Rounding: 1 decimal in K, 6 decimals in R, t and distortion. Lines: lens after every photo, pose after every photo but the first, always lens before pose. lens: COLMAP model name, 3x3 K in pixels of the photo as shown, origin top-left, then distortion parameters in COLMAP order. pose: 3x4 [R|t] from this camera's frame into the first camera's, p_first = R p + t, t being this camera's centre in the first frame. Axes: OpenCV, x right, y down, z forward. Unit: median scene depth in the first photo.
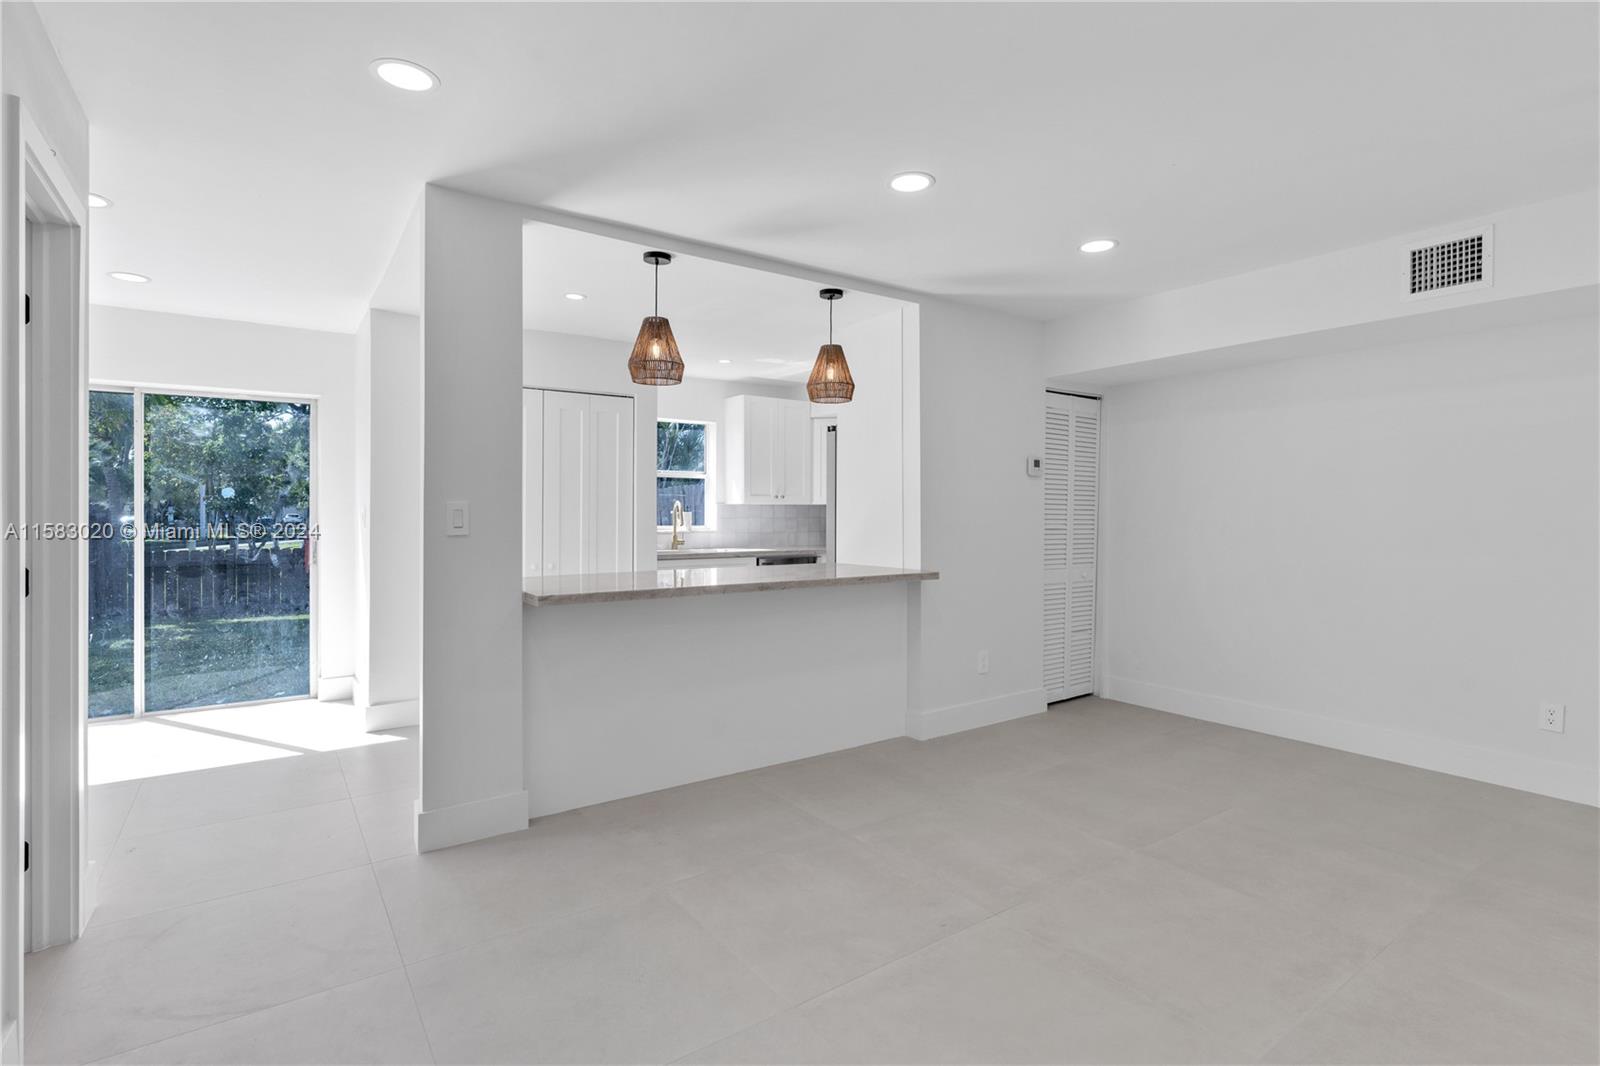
lens RADIAL K [[789.3, 0, 803.0], [0, 789.3, 517.2], [0, 0, 1]] dist [-0.003407, -0.000231]
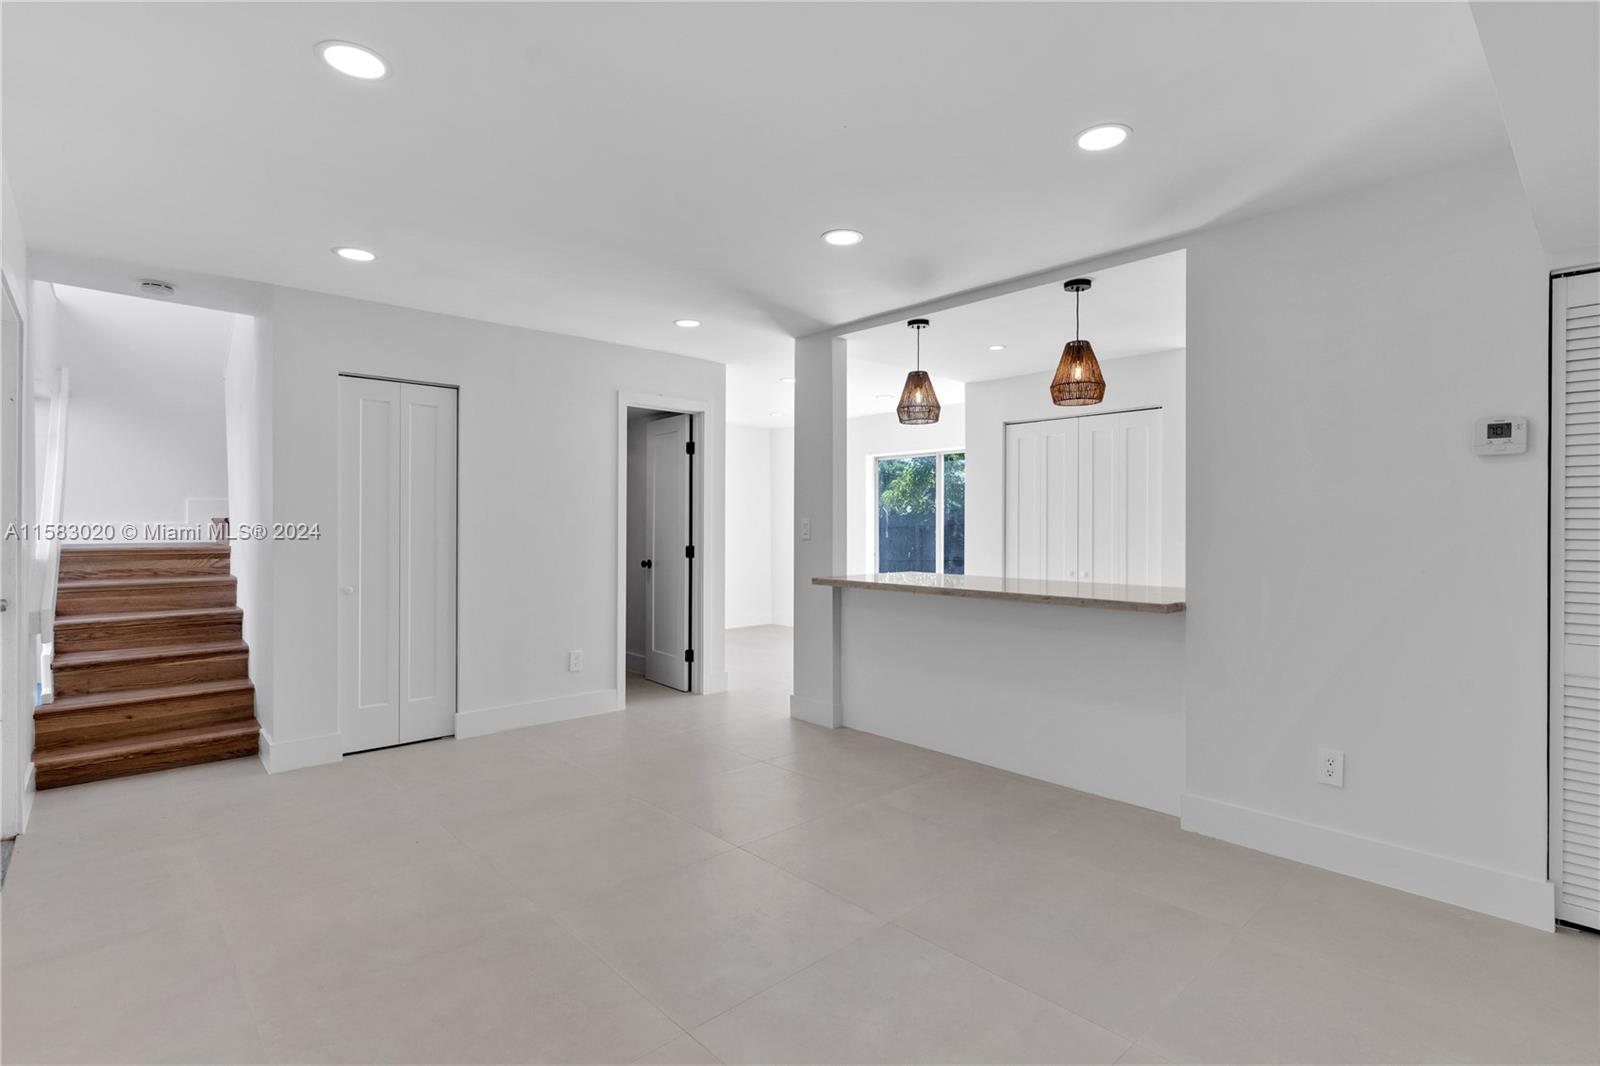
lens RADIAL K [[746.4, 0, 800.0], [0, 746.4, 533.0], [0, 0, 1]] dist [0.001527, 0.000190]
pose [[0.127117, 0.009060, -0.991846, 0.840565], [-0.005569, 0.999949, 0.008420, -0.003497], [0.991872, 0.004453, 0.127161, 0.568047]]
